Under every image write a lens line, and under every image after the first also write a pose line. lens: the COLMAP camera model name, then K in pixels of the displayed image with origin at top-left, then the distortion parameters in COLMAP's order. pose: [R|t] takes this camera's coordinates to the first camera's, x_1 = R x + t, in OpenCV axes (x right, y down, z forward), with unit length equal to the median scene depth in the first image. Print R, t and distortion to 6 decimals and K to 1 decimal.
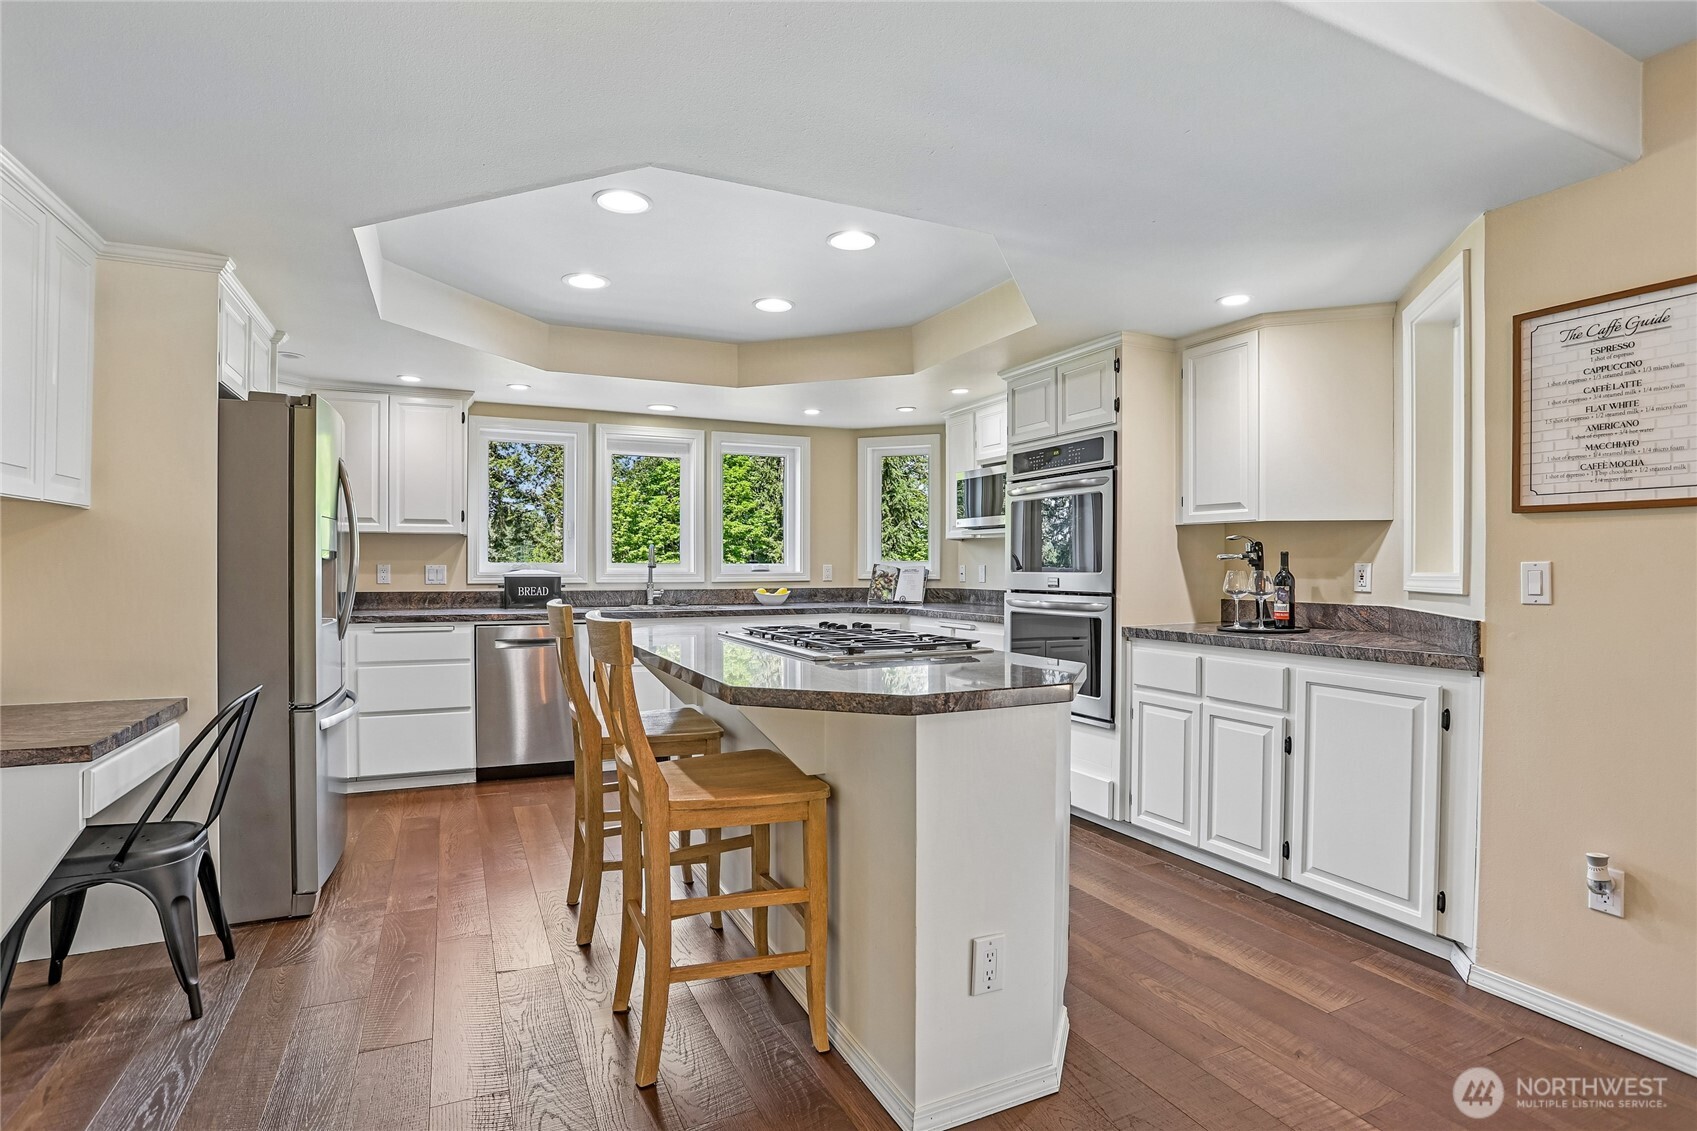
lens RADIAL K [[858.8, 0, 844.0], [0, 858.8, 561.3], [0, 0, 1]] dist [-0.032660, 0.010604]
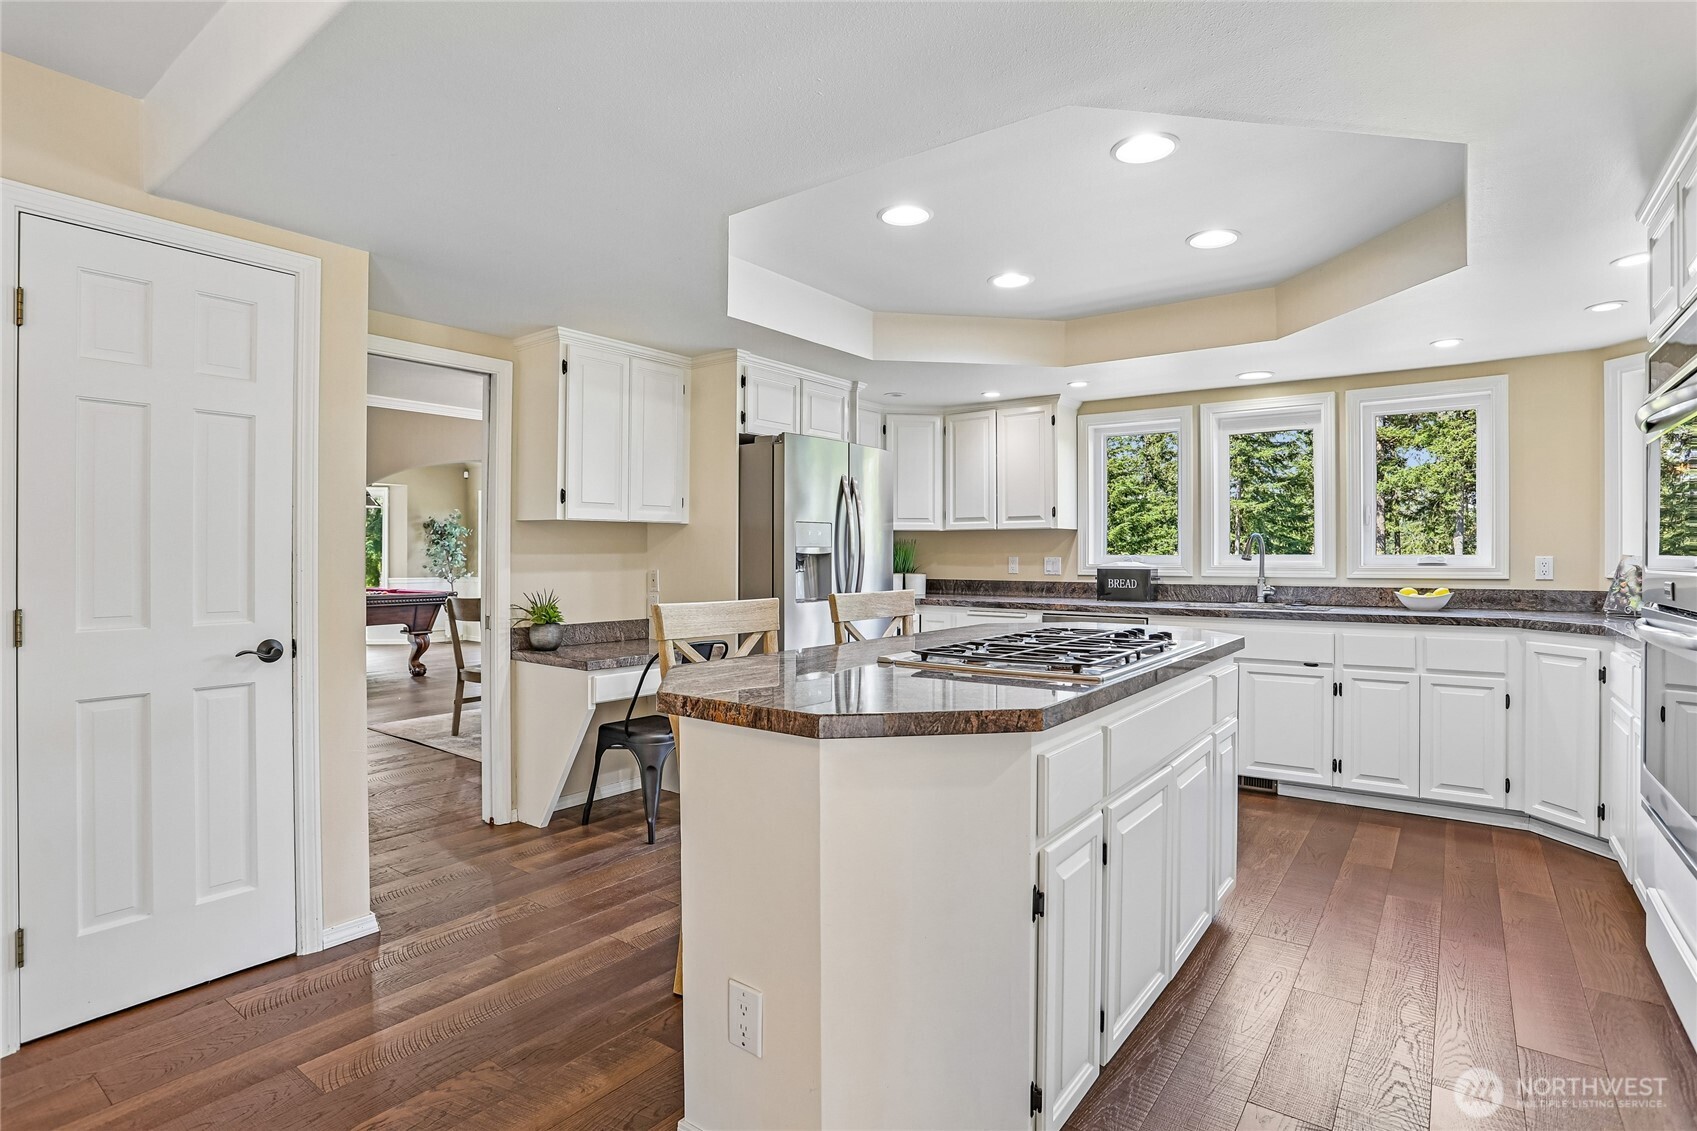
lens RADIAL K [[858.8, 0, 845.5], [0, 858.8, 565.2], [0, 0, 1]] dist [-0.032660, 0.010604]
pose [[0.496122, 0.008879, -0.868207, 0.343639], [0.006470, 0.999882, 0.013922, -0.002309], [0.868229, -0.012525, 0.496006, 0.220754]]
